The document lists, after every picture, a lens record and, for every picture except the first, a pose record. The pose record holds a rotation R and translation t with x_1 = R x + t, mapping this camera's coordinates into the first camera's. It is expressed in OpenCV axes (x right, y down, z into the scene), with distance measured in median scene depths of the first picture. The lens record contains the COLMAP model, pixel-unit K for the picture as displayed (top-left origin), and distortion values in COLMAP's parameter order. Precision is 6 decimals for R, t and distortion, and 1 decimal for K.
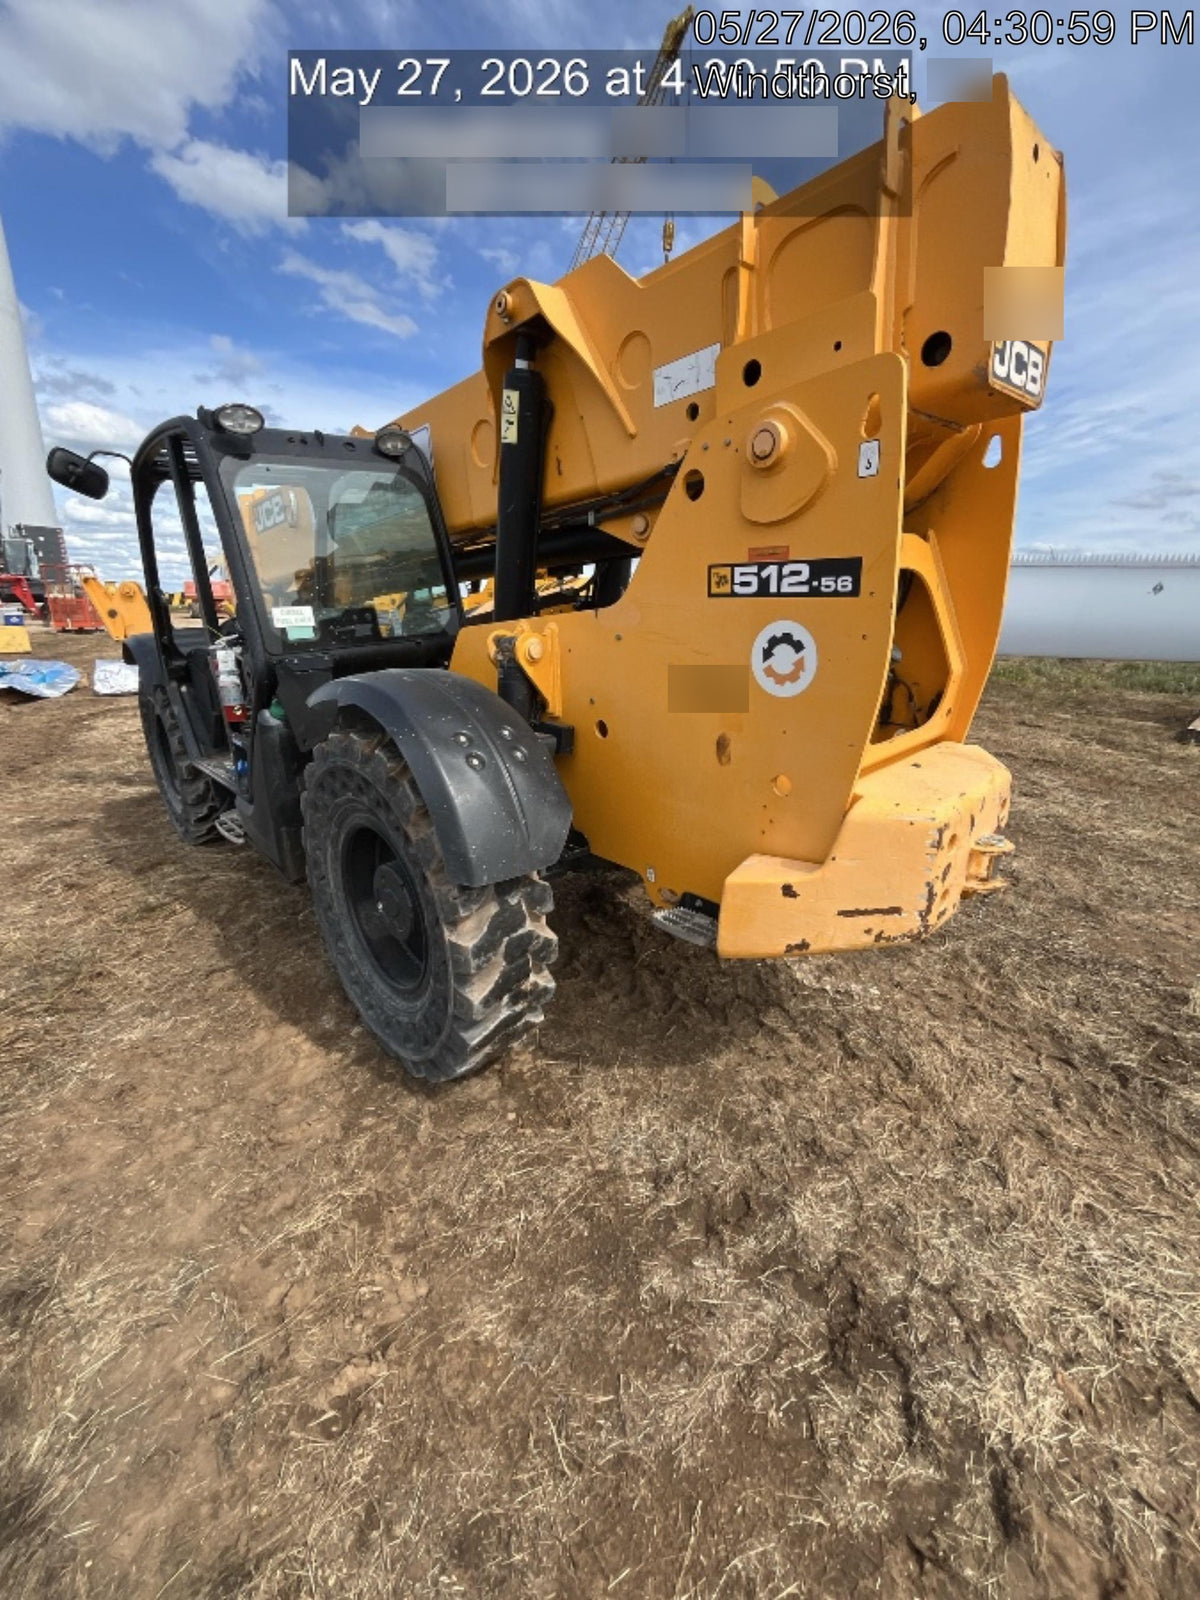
lens RADIAL K [[673.8, 0, 595.6], [0, 673.8, 803.7], [0, 0, 1]] dist [-0.000004, 0.001260]
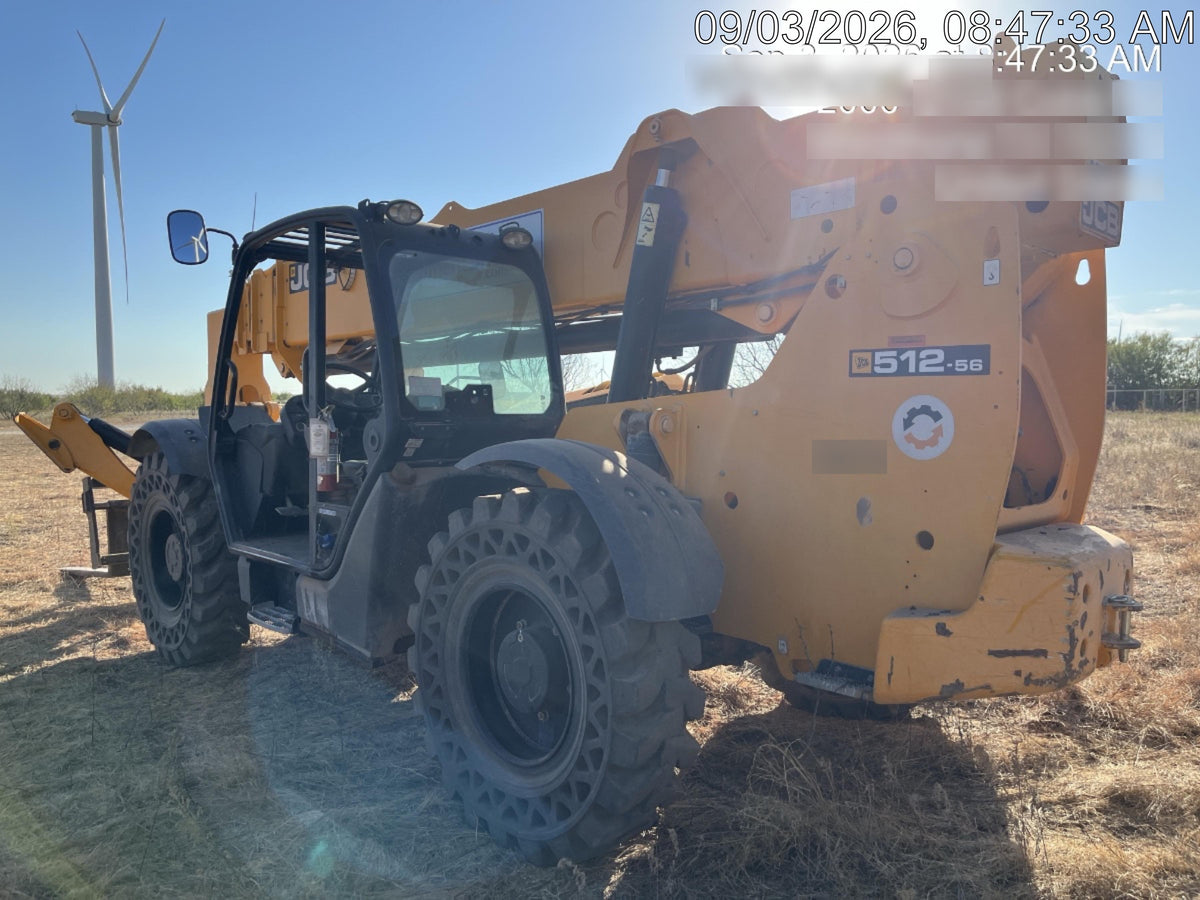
lens RADIAL K [[932.9, 0, 593.5], [0, 932.9, 445.4], [0, 0, 1]] dist [0.040843, -0.020643]
pose [[0.998184, 0.048490, 0.035734, -0.338912], [-0.036529, 0.959022, -0.280966, 0.285734], [-0.047893, 0.279150, 0.959052, -0.503498]]
